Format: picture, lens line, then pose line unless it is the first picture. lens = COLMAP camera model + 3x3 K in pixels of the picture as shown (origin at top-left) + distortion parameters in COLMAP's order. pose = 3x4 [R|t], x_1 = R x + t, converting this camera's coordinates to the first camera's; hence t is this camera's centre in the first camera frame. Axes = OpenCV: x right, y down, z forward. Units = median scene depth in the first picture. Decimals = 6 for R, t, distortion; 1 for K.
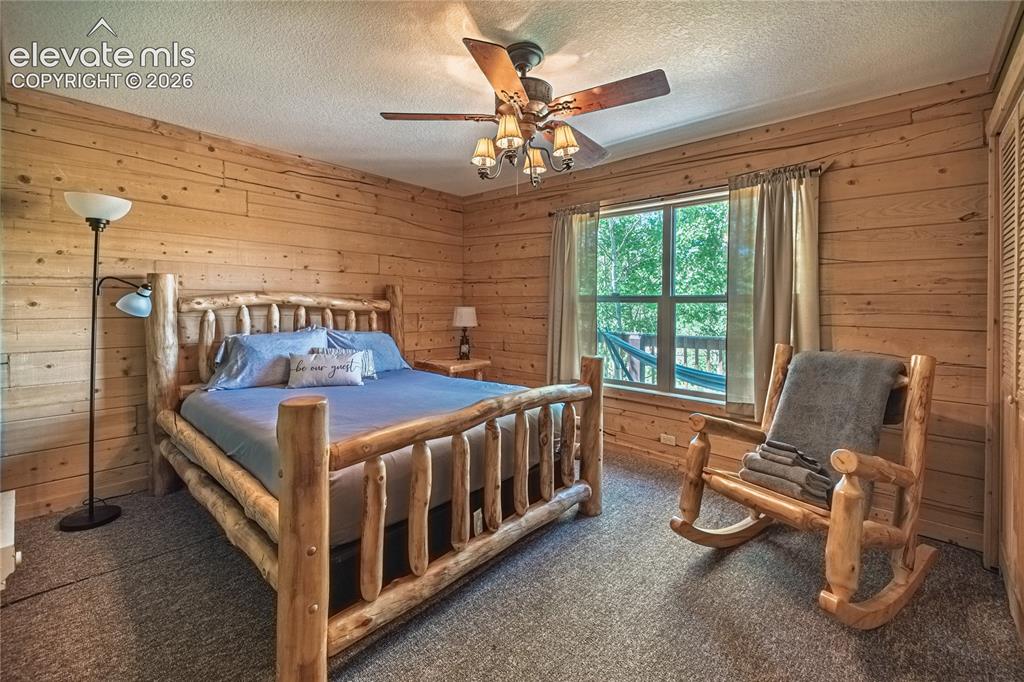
lens RADIAL K [[435.1, 0, 511.2], [0, 435.1, 310.9], [0, 0, 1]] dist [0.002401, 0.000069]
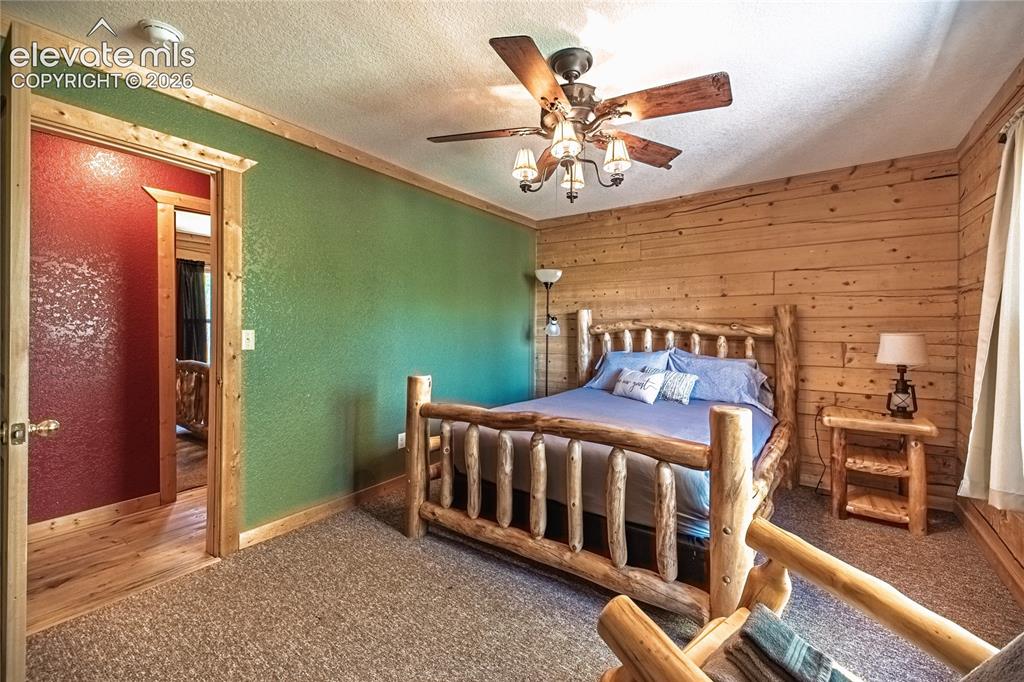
lens RADIAL K [[440.4, 0, 516.0], [0, 440.4, 327.2], [0, 0, 1]] dist [0.001578, -0.000114]
pose [[0.077587, -0.009284, -0.996942, 0.644898], [-0.018407, 0.999773, -0.010743, -0.000949], [0.996816, 0.019184, 0.077399, 0.530743]]
